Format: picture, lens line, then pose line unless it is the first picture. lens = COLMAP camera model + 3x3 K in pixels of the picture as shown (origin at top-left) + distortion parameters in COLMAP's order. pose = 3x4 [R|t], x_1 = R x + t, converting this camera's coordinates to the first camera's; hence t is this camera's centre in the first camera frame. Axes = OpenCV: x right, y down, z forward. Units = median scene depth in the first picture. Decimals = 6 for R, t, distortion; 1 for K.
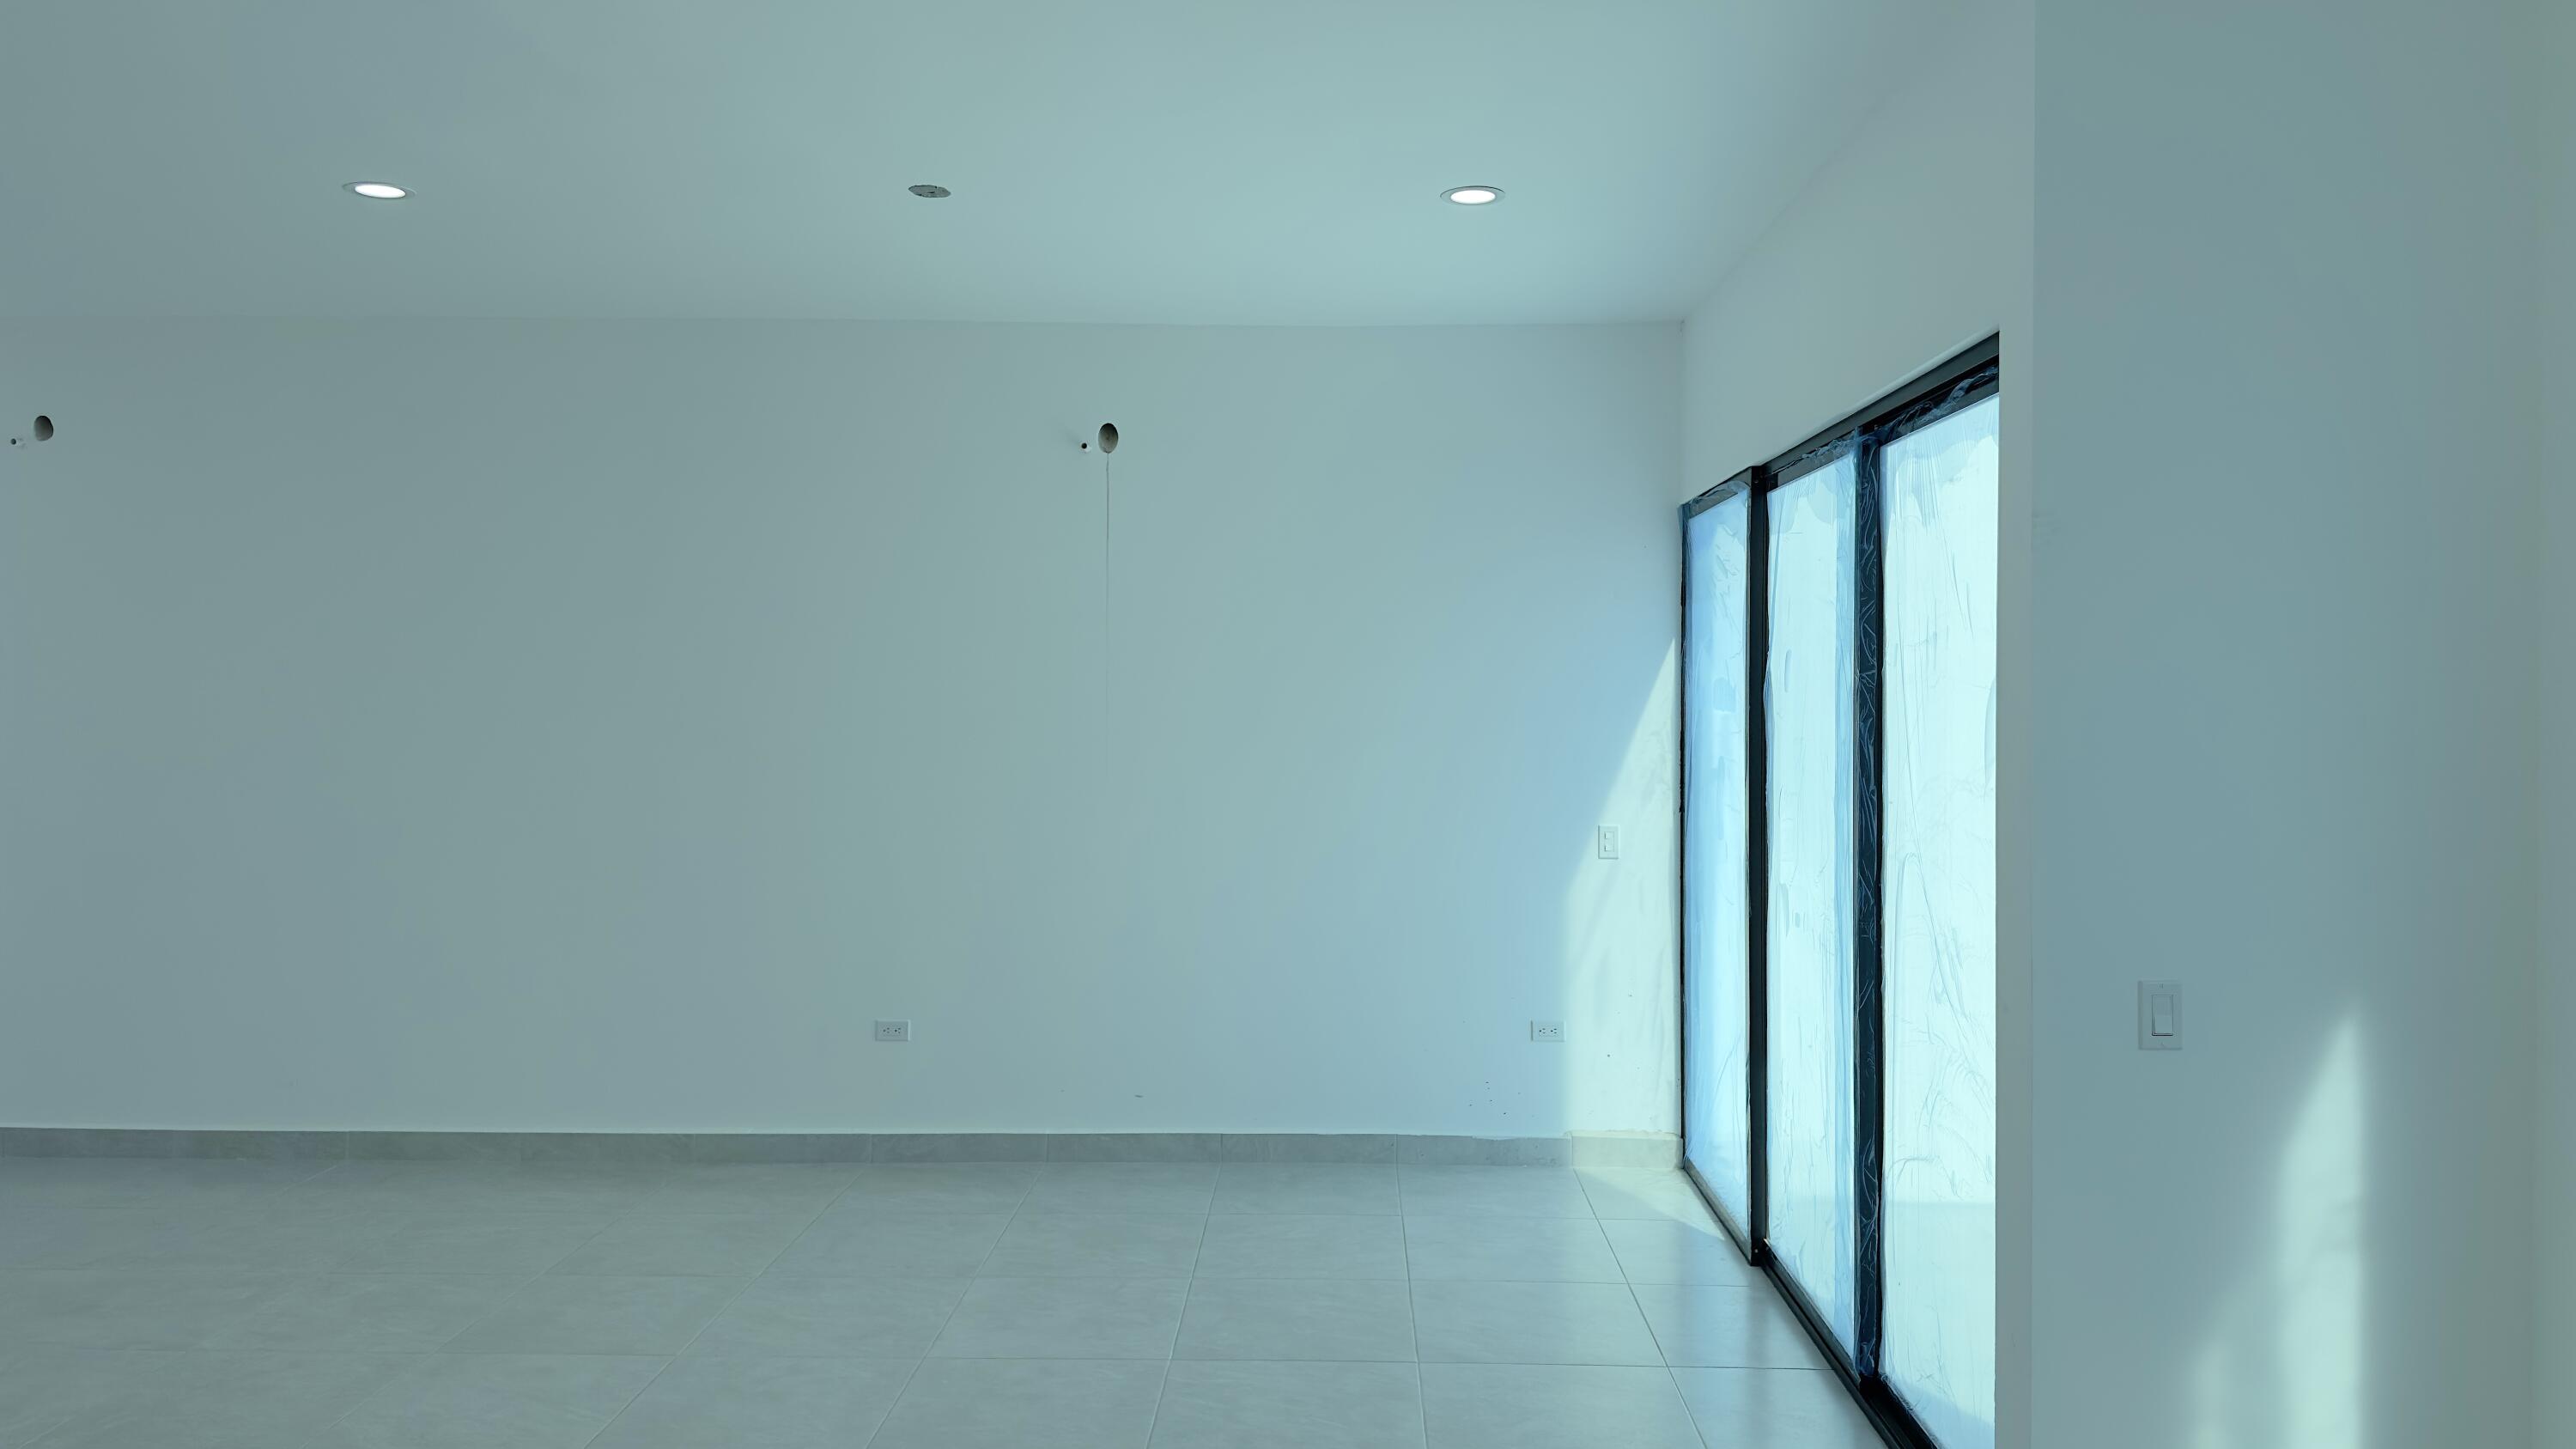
lens RADIAL K [[1766.6, 0, 1286.4], [0, 1766.6, 718.2], [0, 0, 1]] dist [0.020447, -0.030346]
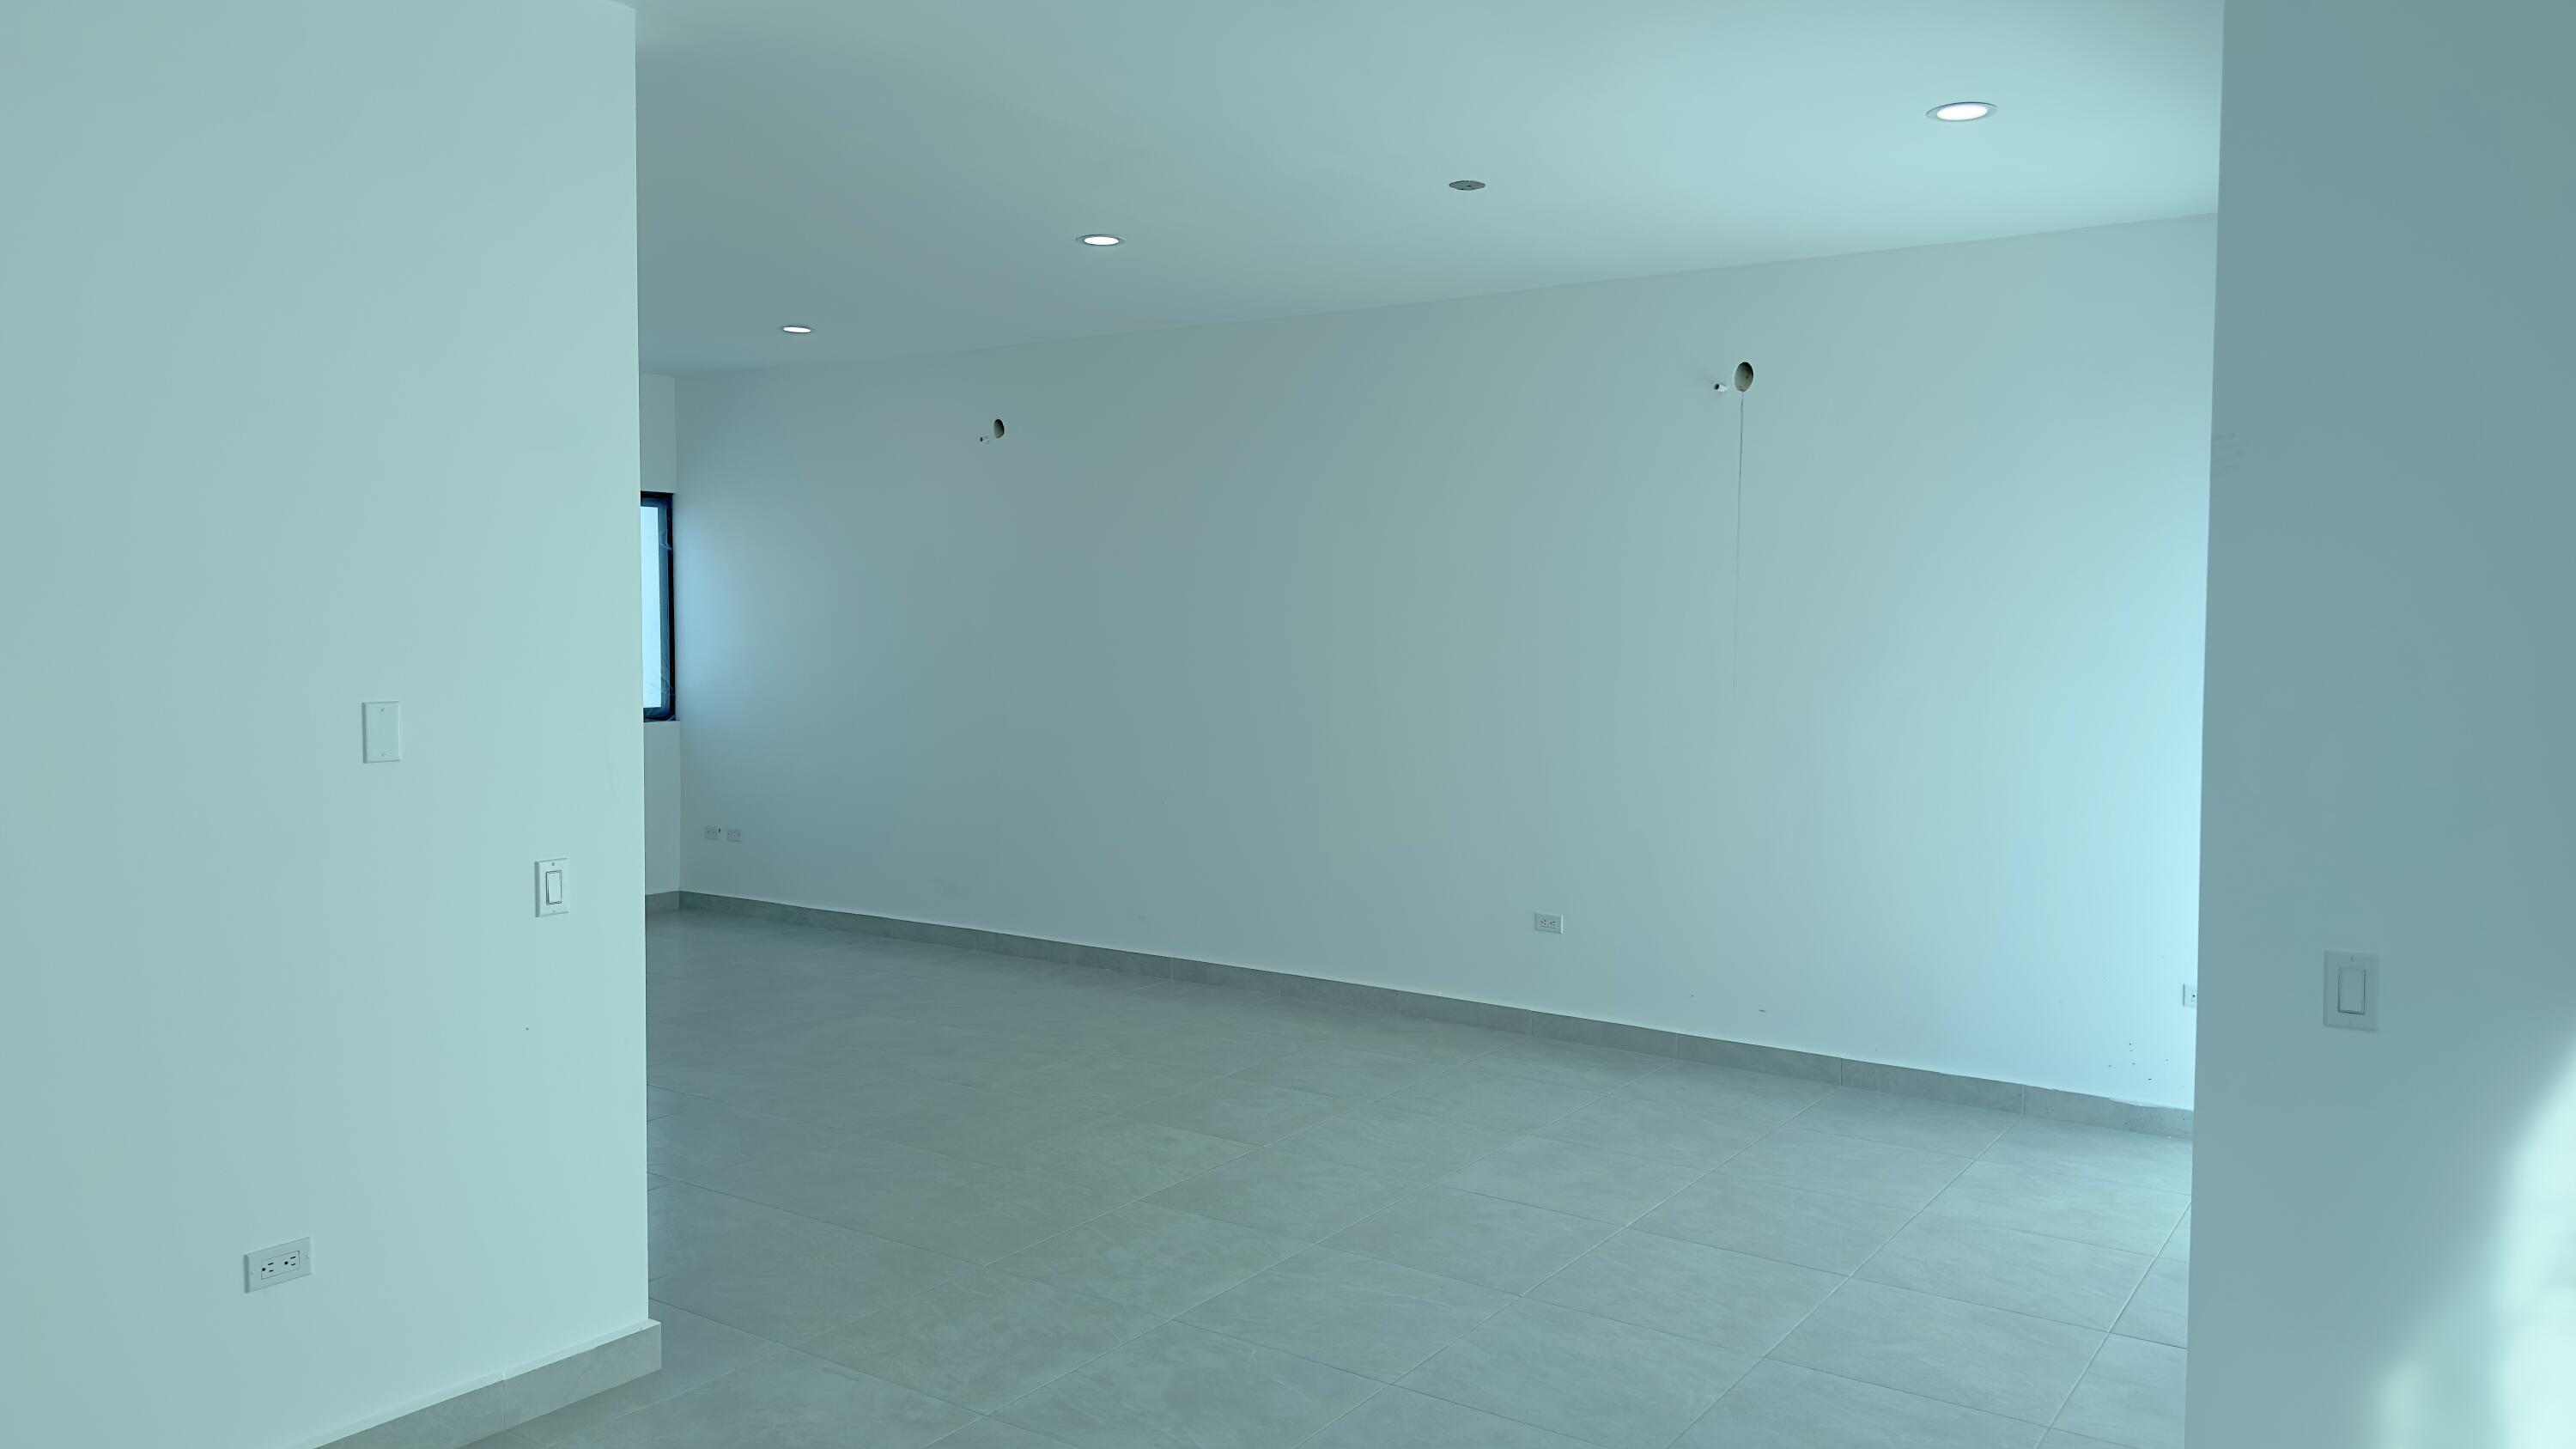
lens RADIAL K [[1766.6, 0, 1292.4], [0, 1766.6, 724.3], [0, 0, 1]] dist [0.020447, -0.030346]
pose [[0.821263, 0.037263, -0.569331, 0.281488], [-0.013132, 0.998835, 0.046431, 0.000580], [0.570398, -0.030655, 0.820796, -0.011565]]
